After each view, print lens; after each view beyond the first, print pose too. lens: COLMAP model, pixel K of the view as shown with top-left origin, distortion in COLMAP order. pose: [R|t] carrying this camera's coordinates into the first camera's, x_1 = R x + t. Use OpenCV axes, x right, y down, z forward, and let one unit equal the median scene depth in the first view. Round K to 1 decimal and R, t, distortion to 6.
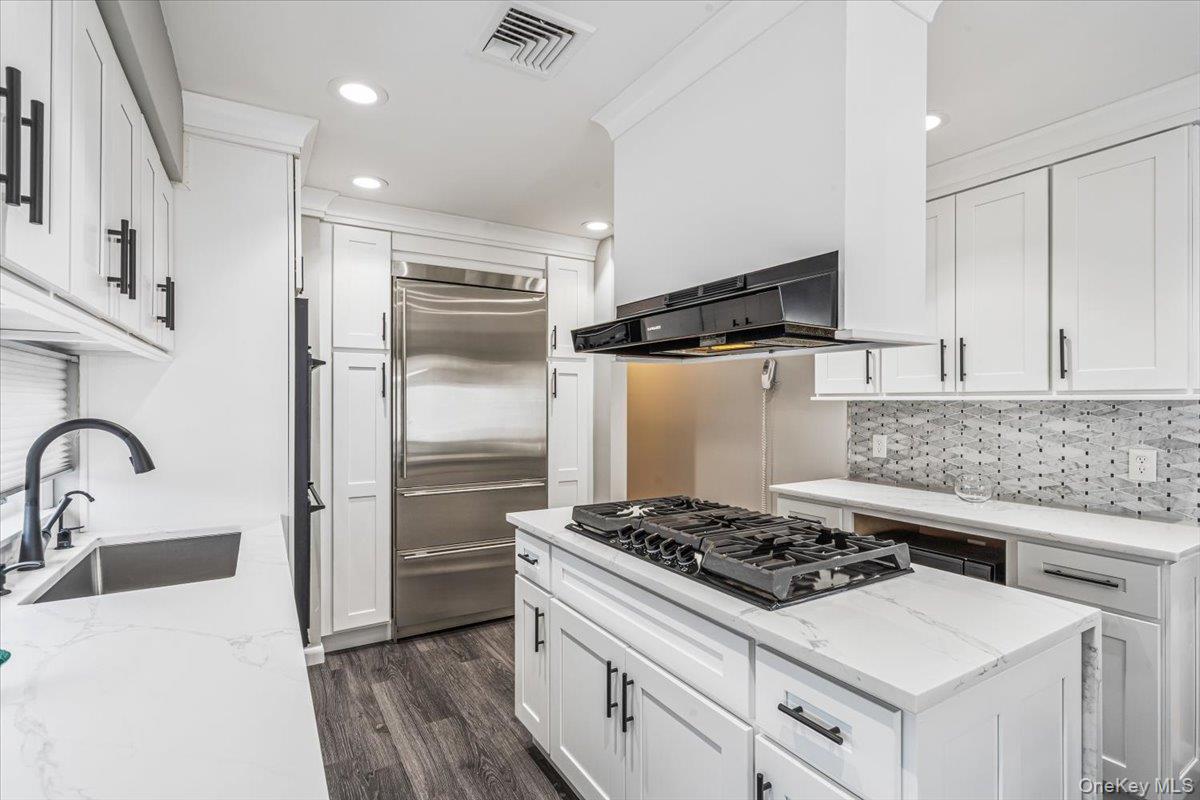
lens RADIAL K [[563.4, 0, 595.9], [0, 563.4, 398.8], [0, 0, 1]] dist [-0.002843, 0.001107]
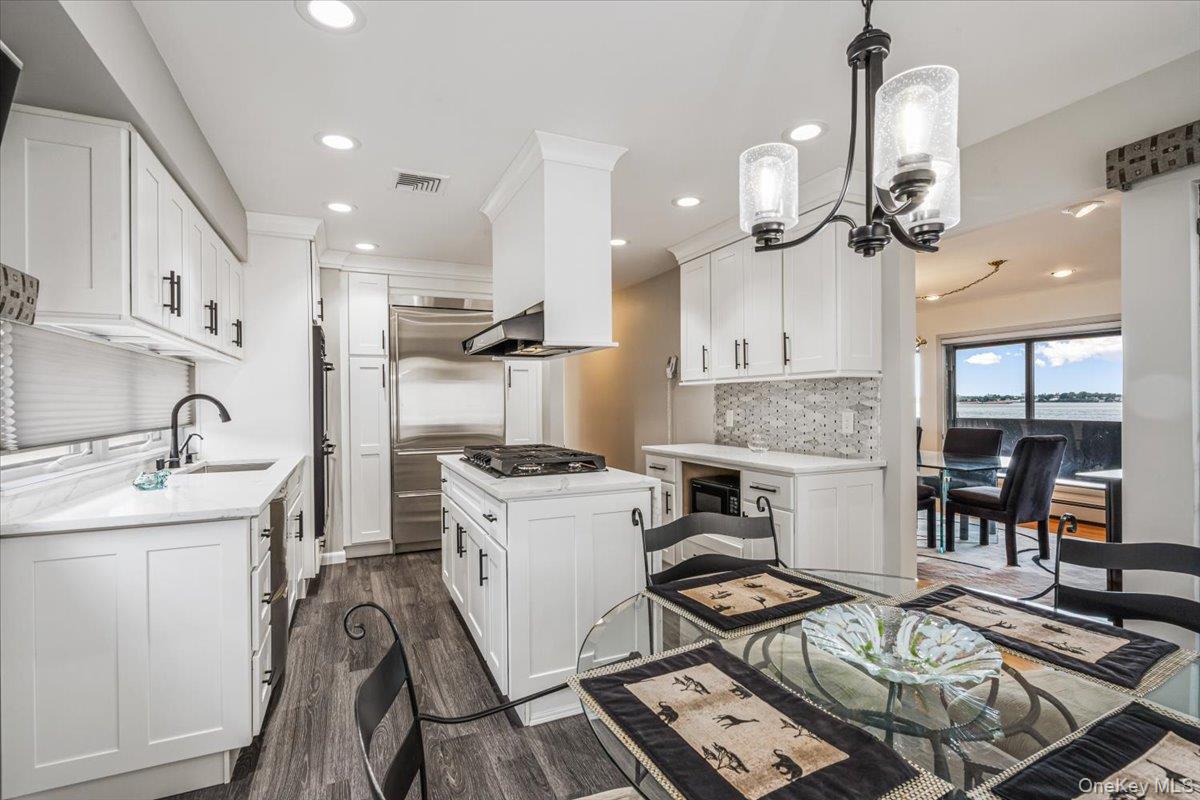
lens RADIAL K [[563.4, 0, 604.3], [0, 563.4, 400.9], [0, 0, 1]] dist [-0.002843, 0.001107]
pose [[0.992765, -0.011367, -0.119533, 0.478433], [0.011736, 0.999928, 0.002384, 0.046139], [0.119497, -0.003769, 0.992827, -0.508268]]
